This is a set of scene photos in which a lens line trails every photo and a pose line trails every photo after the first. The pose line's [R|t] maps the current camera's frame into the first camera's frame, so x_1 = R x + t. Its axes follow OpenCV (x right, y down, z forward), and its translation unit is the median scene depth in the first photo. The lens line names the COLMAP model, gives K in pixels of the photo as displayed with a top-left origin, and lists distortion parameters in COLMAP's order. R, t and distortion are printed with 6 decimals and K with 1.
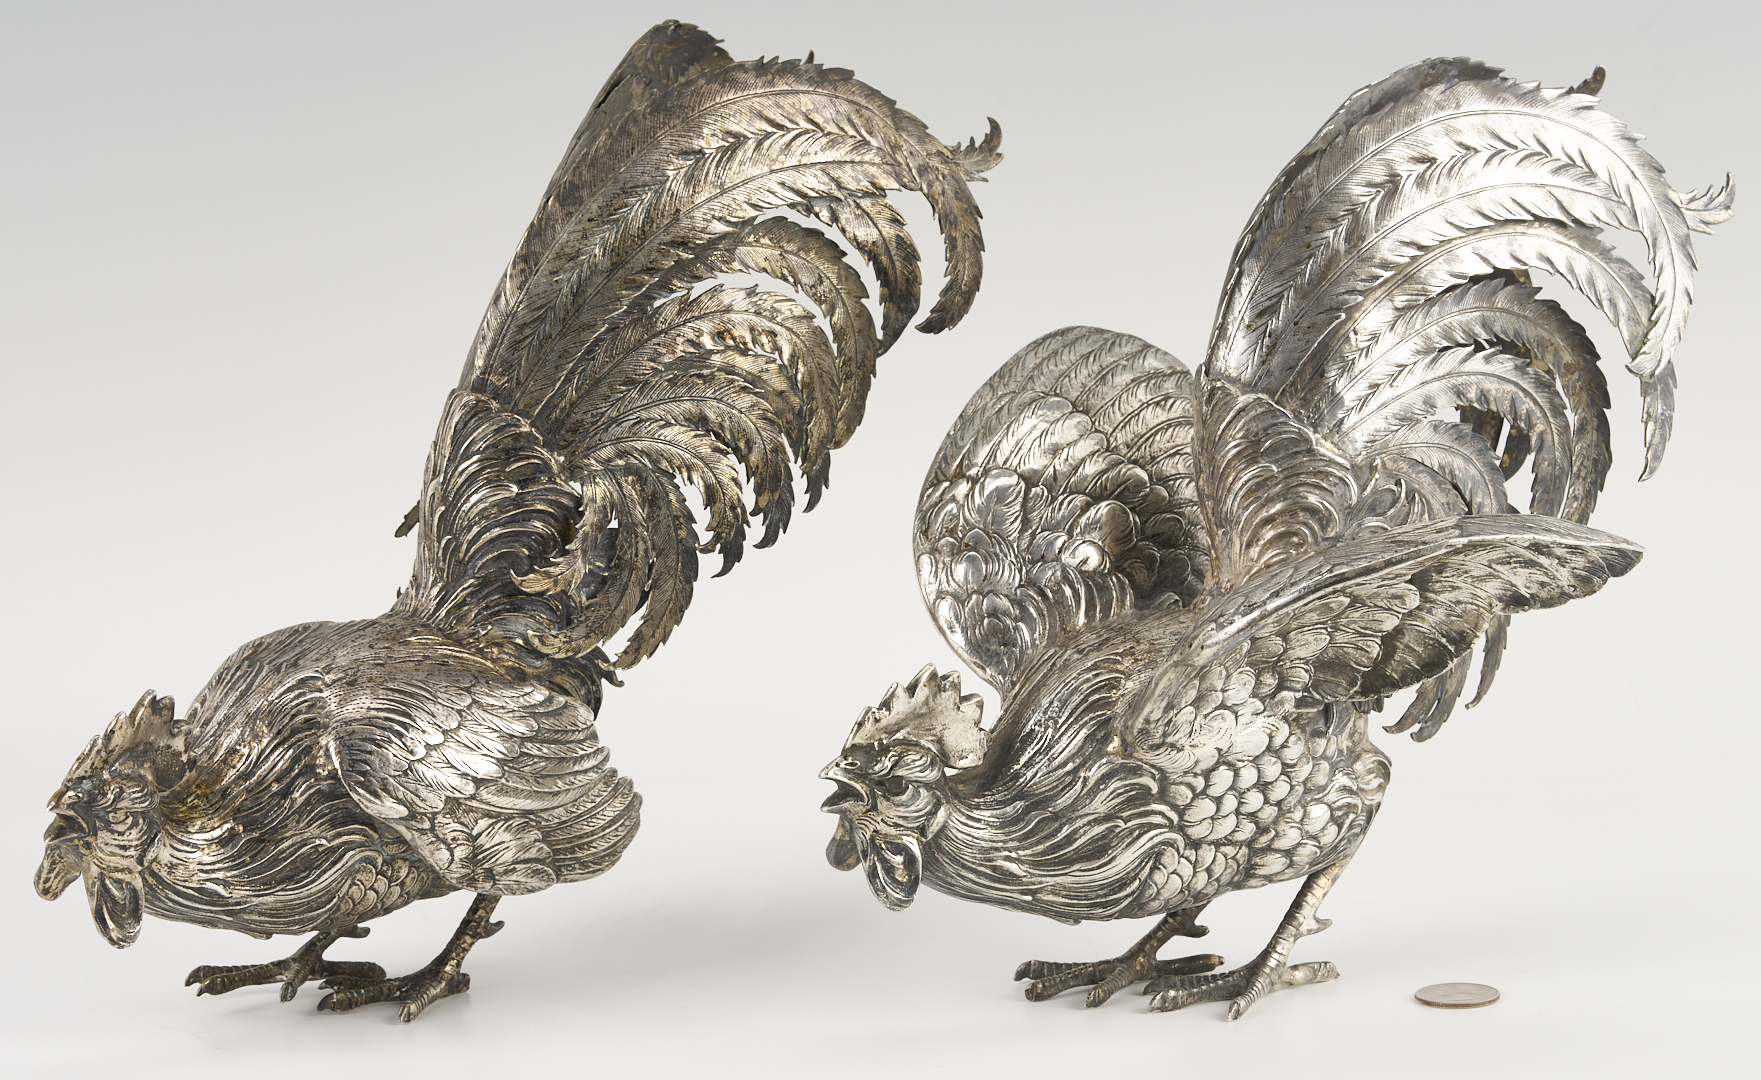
lens RADIAL K [[6690.6, 0, 889.6], [0, 6690.6, 555.5], [0, 0, 1]] dist [-0.178250, 0.000000]
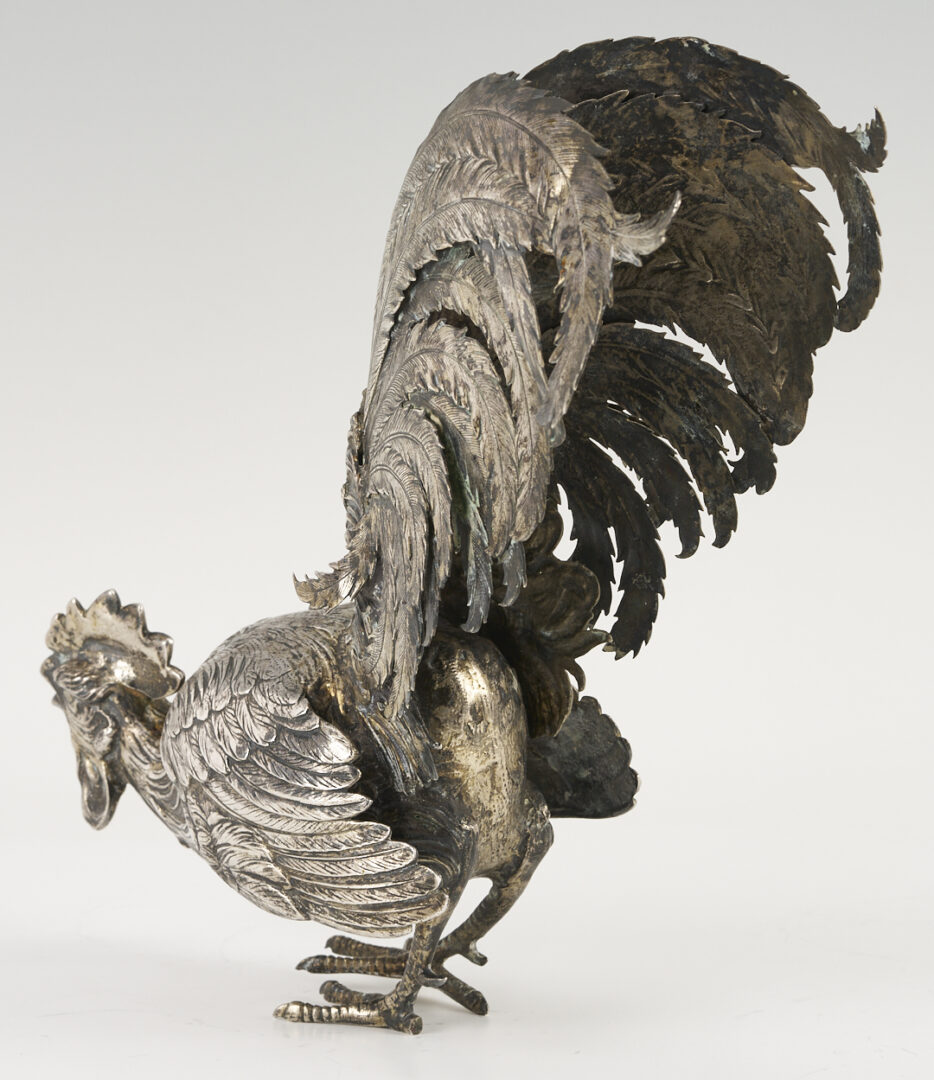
lens RADIAL K [[6297.7, 0, 466.9], [0, 6297.7, 539.8], [0, 0, 1]] dist [-0.256309, 0.000000]
pose [[-0.095764, 0.161199, -0.982265, 0.806947], [-0.167397, 0.970138, 0.175529, -0.160990], [0.981228, 0.181238, -0.065920, 1.080511]]
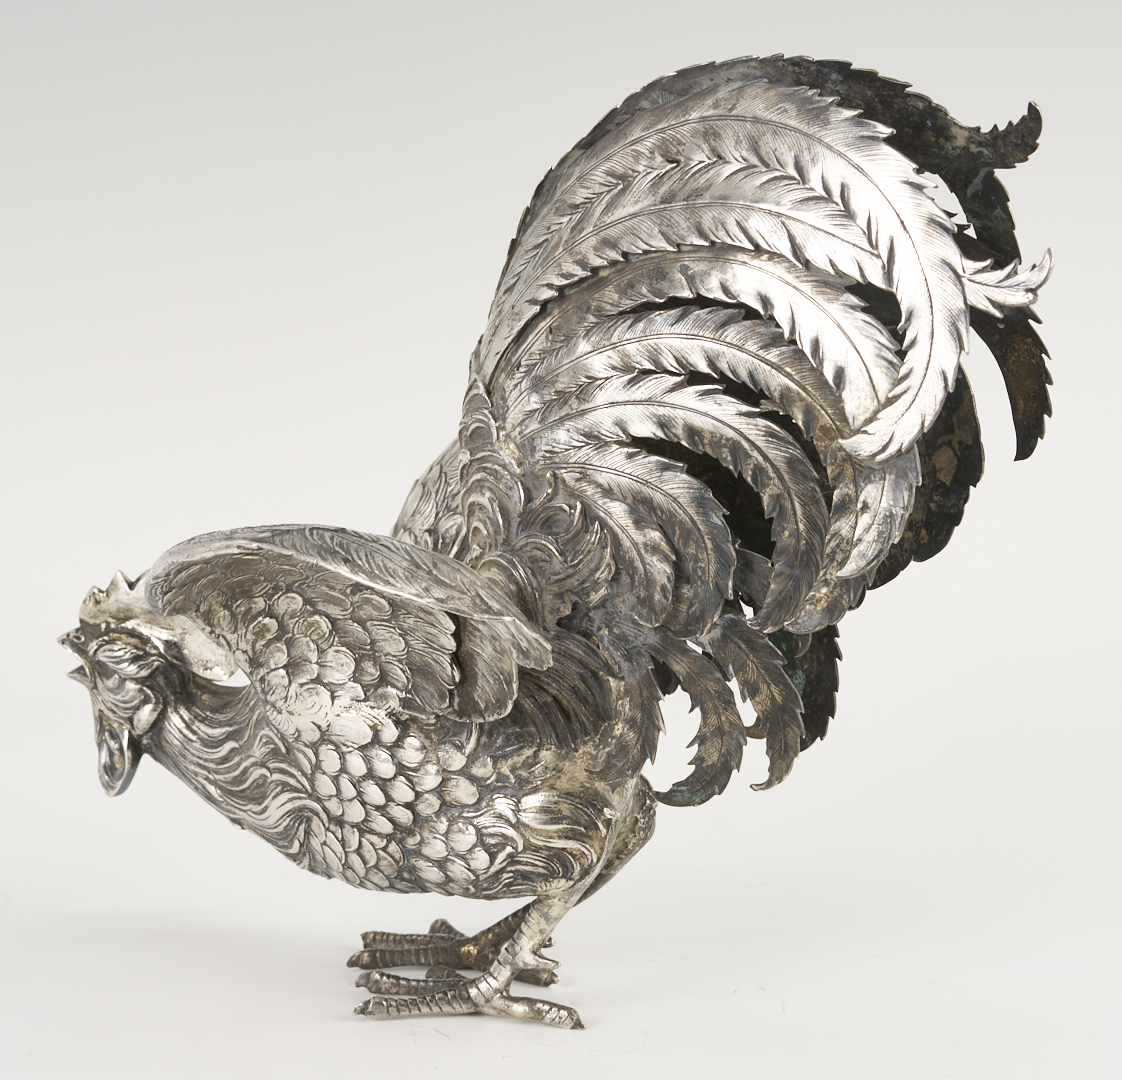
lens RADIAL K [[5930.0, 0, 558.1], [0, 5930.0, 543.3], [0, 0, 1]] dist [-0.097383, 0.000000]
pose [[0.413876, 0.216843, -0.884130, 0.791413], [-0.174622, 0.972091, 0.156673, -0.132037], [0.893428, 0.089545, 0.440190, 0.651387]]
